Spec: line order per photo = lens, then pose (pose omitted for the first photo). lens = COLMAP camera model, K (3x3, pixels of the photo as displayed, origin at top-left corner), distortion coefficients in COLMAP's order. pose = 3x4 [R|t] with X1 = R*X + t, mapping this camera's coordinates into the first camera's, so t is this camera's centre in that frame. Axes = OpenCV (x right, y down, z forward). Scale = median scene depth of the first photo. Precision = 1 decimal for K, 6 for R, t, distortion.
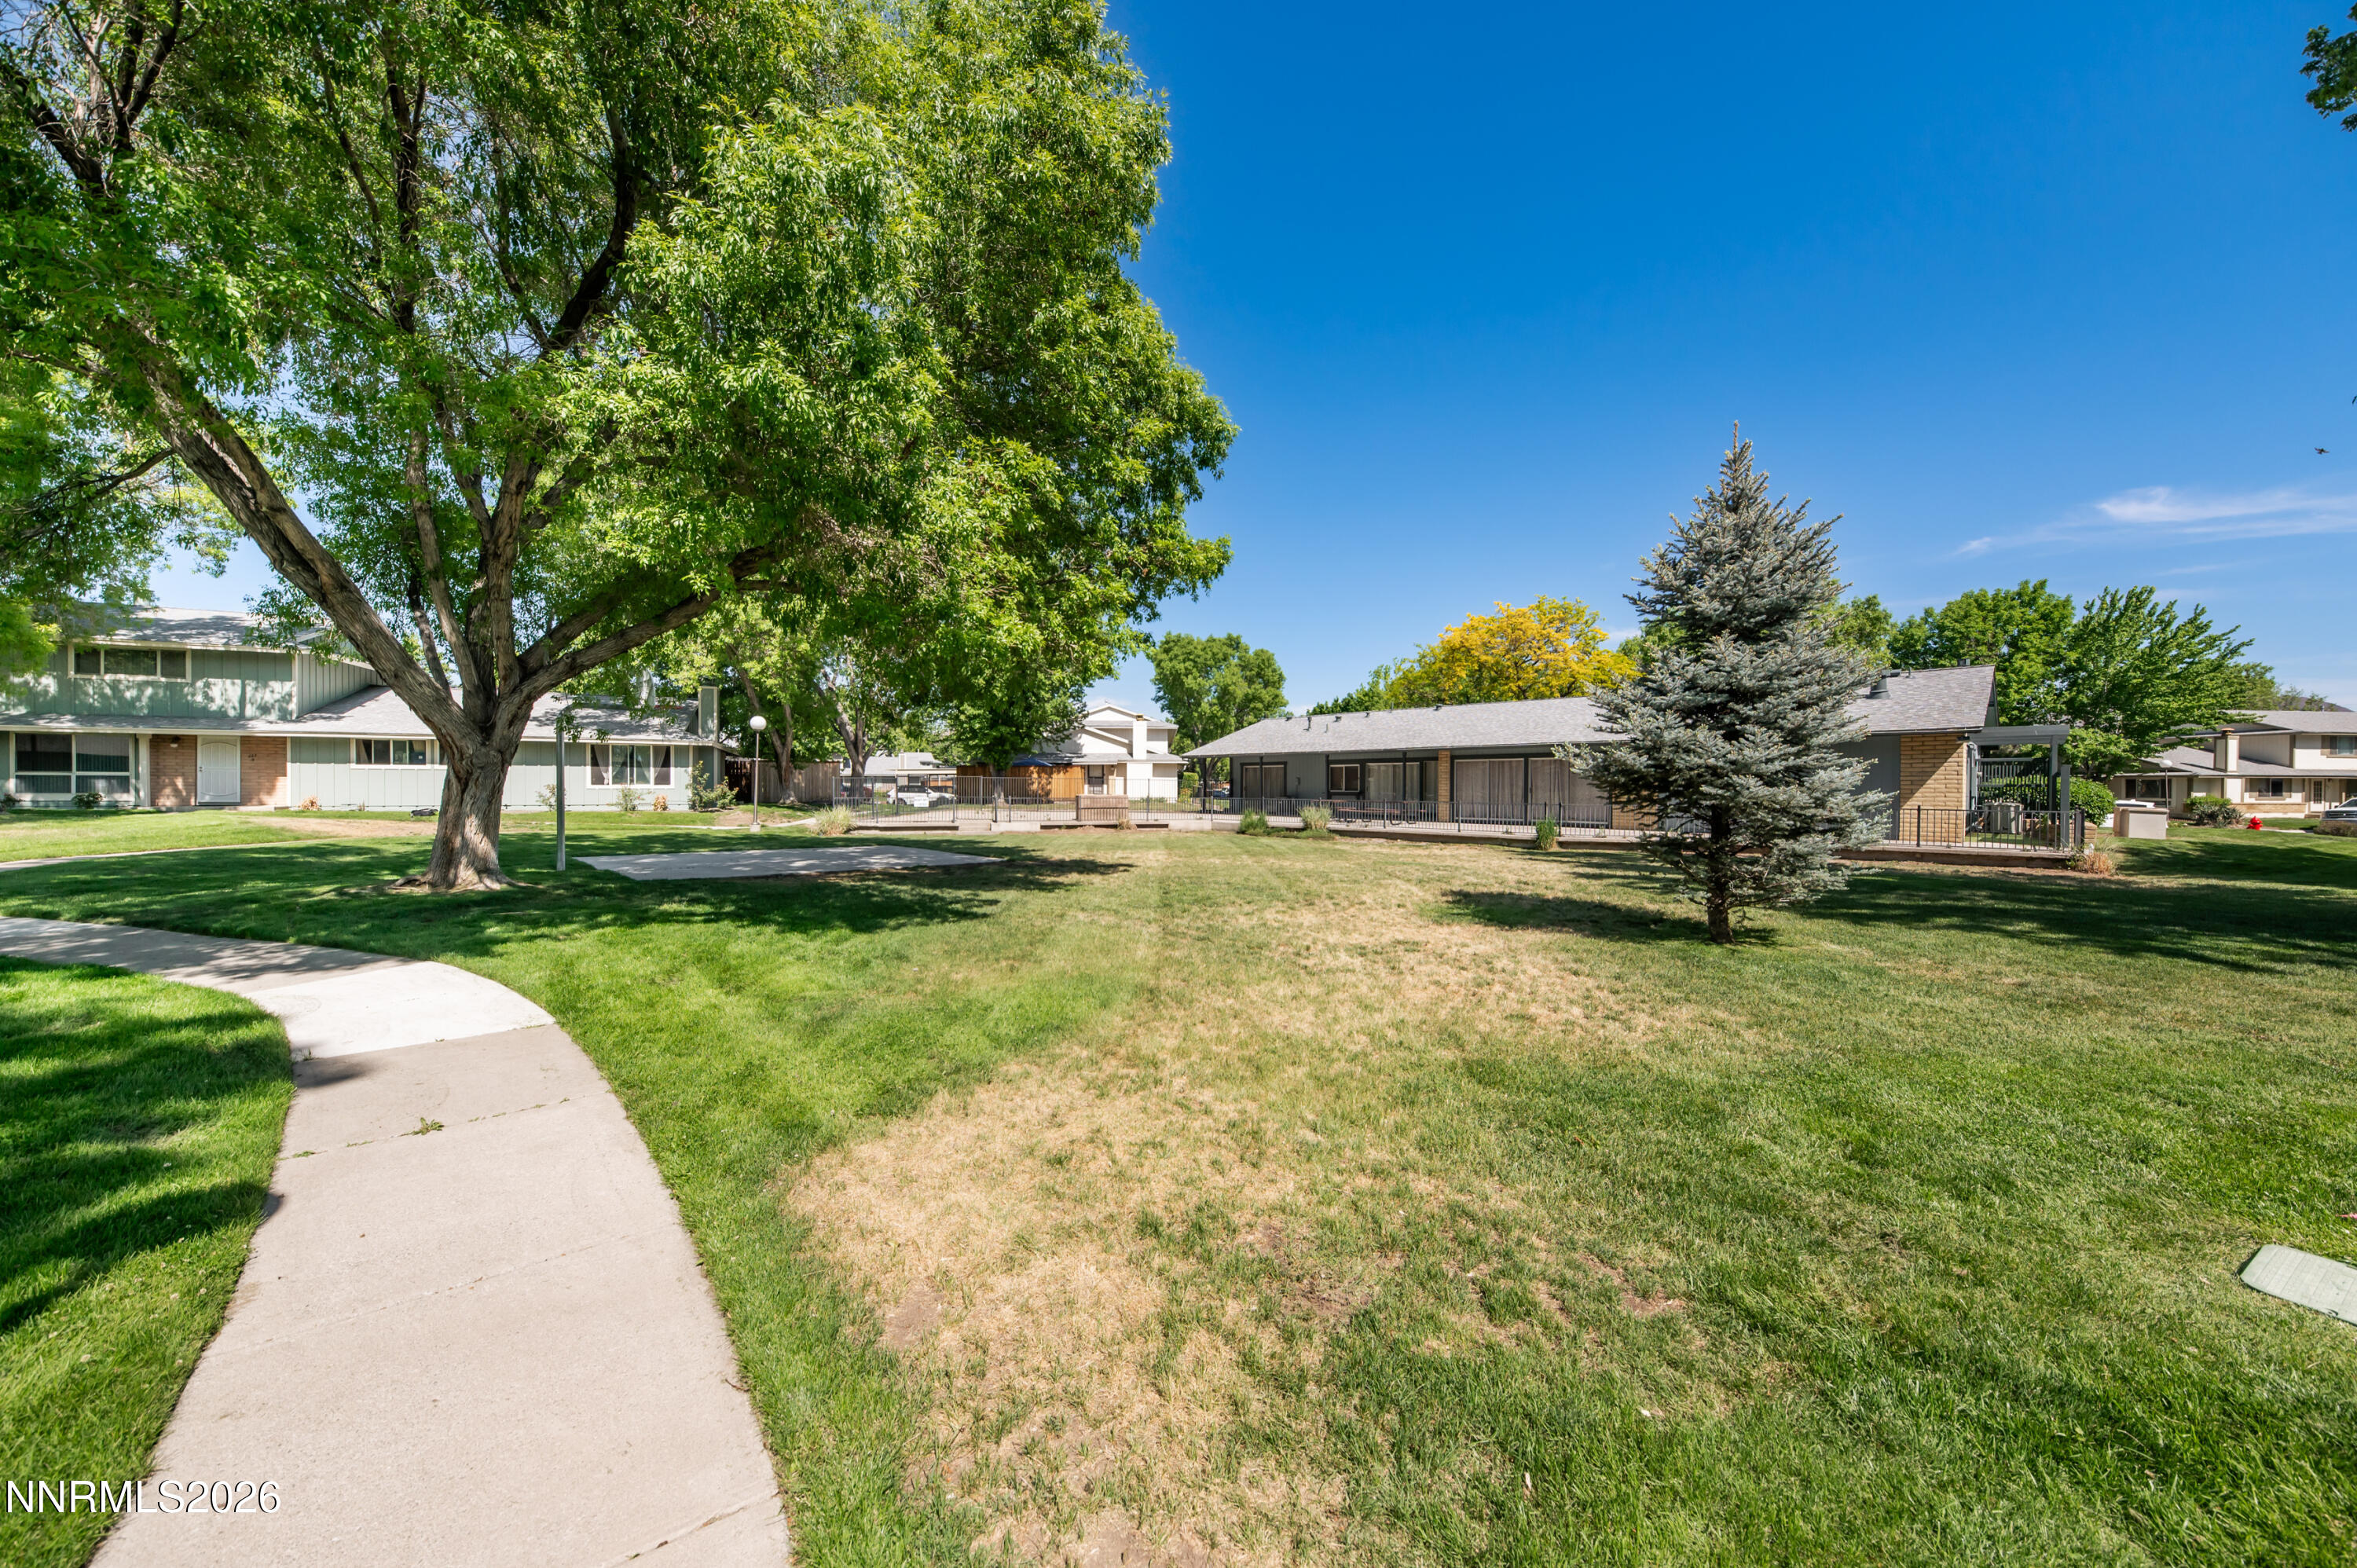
lens RADIAL K [[820.8, 0, 1193.4], [0, 820.8, 780.9], [0, 0, 1]] dist [-0.009720, -0.000119]
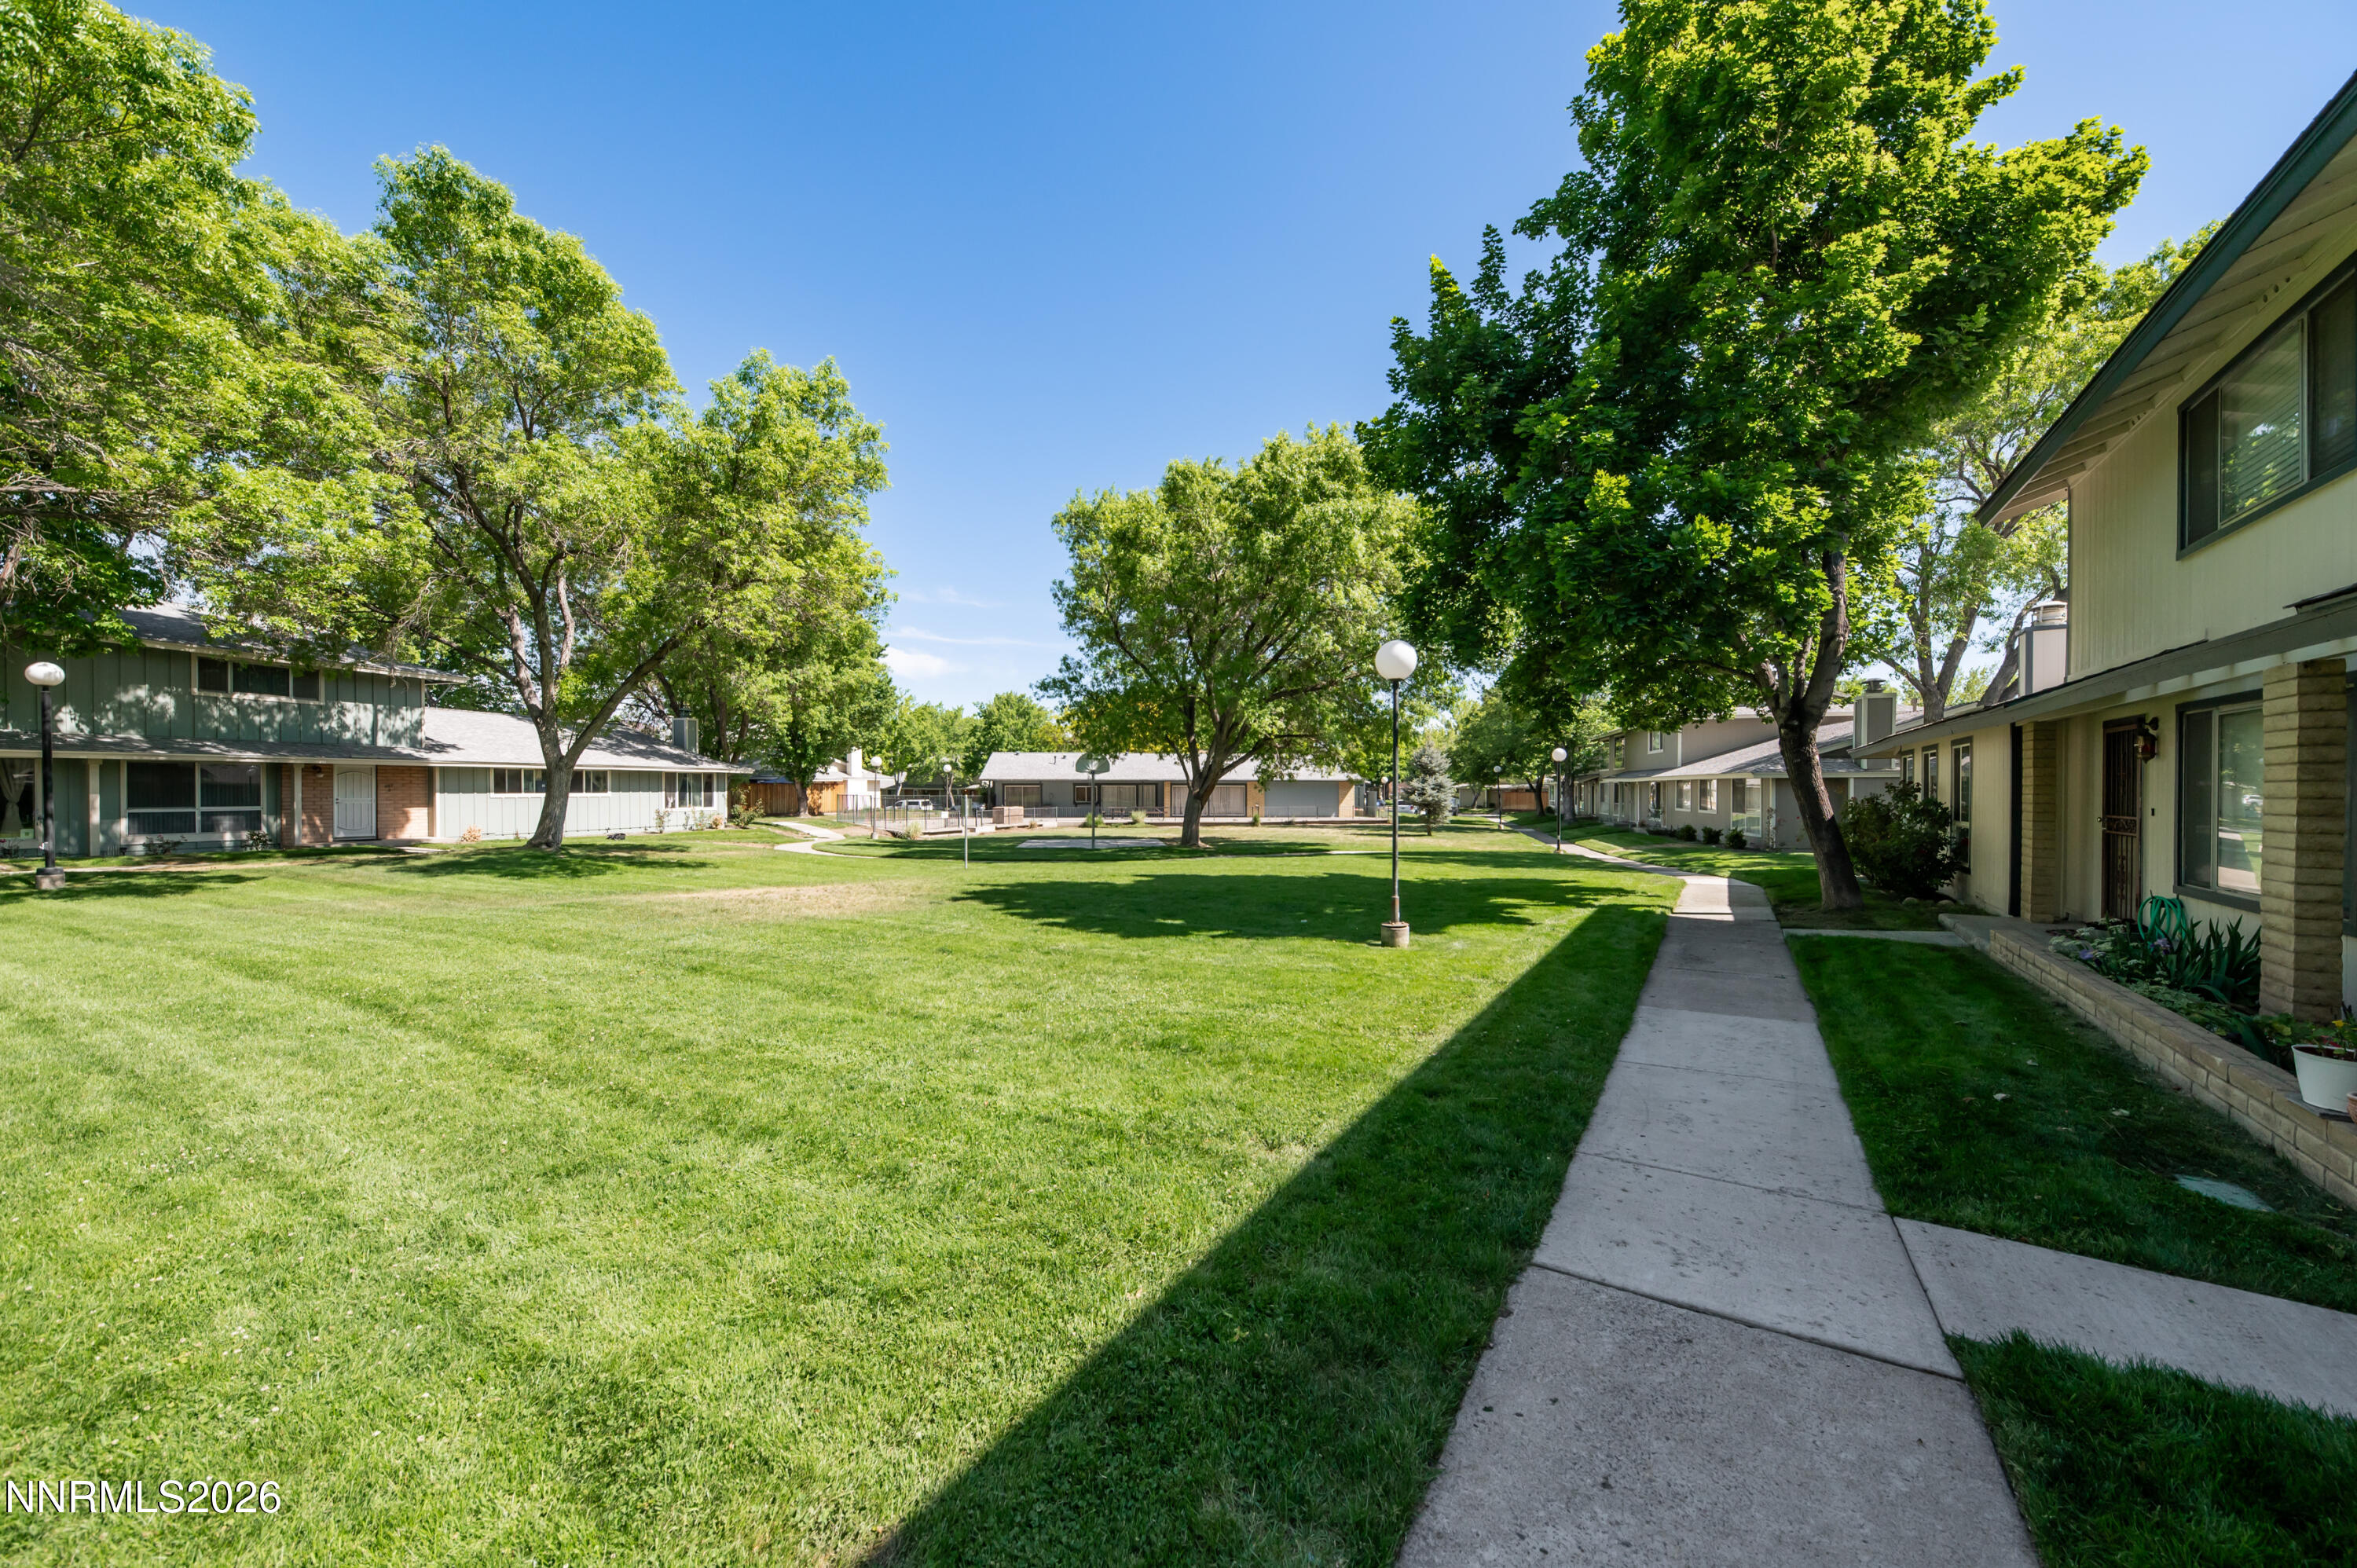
lens RADIAL K [[820.8, 0, 1170.8], [0, 820.8, 793.6], [0, 0, 1]] dist [-0.009720, -0.000119]
pose [[0.640555, -0.009380, 0.767855, -1.312578], [-0.002557, 0.999894, 0.014347, -0.038719], [-0.767908, -0.011154, 0.640463, -0.317959]]
